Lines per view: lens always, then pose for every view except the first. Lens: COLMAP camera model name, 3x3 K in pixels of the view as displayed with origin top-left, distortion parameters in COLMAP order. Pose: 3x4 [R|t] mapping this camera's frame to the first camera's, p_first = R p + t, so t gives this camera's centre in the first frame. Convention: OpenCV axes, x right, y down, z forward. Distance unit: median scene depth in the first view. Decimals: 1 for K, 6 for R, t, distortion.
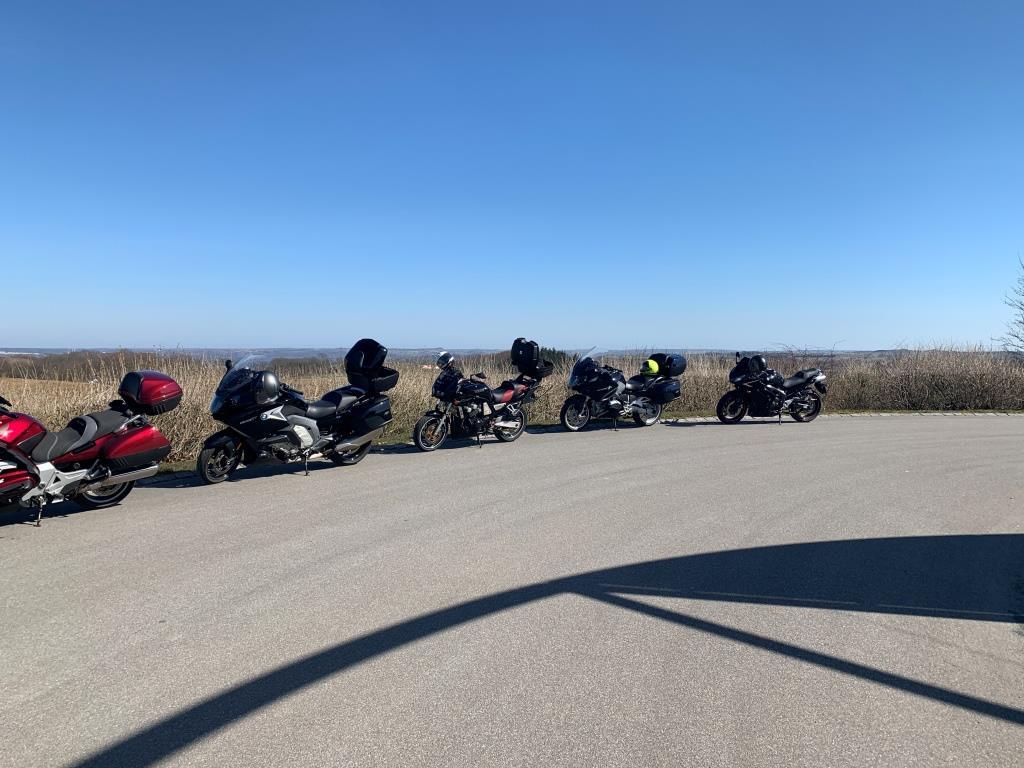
lens RADIAL K [[776.2, 0, 515.5], [0, 776.2, 376.6], [0, 0, 1]] dist [0.001761, -0.005752]
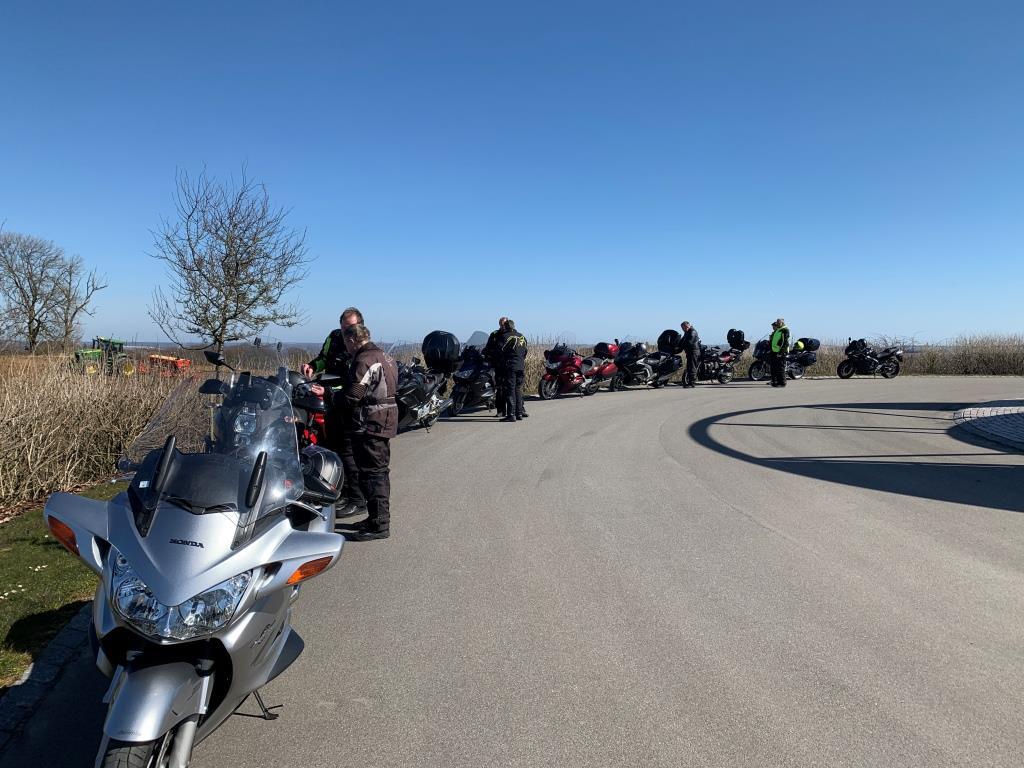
lens RADIAL K [[776.2, 0, 531.1], [0, 776.2, 397.1], [0, 0, 1]] dist [0.001761, -0.005752]
pose [[0.994396, 0.009216, -0.105315, -0.456477], [-0.005757, 0.999435, 0.033105, 0.091819], [0.105560, -0.032313, 0.993888, -1.538114]]
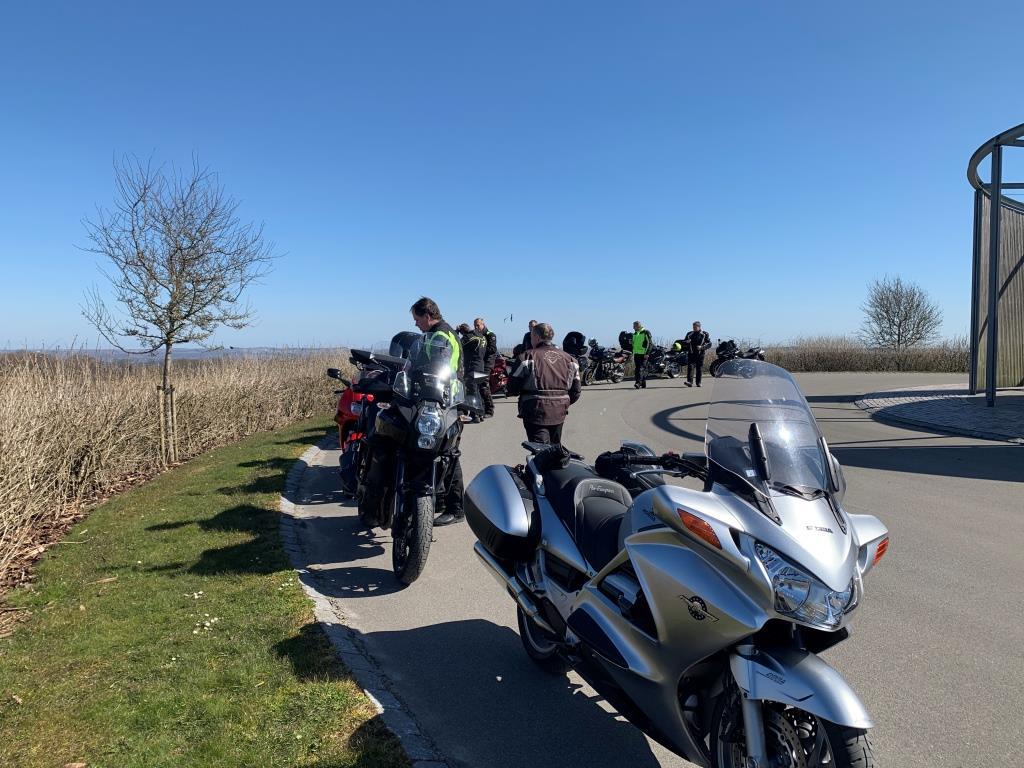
lens RADIAL K [[776.2, 0, 515.9], [0, 776.2, 387.1], [0, 0, 1]] dist [0.001761, -0.005752]
pose [[0.991949, -0.012199, 0.126046, -0.841881], [0.010460, 0.999841, 0.014451, 0.100980], [-0.126202, -0.013017, 0.991919, -1.536499]]
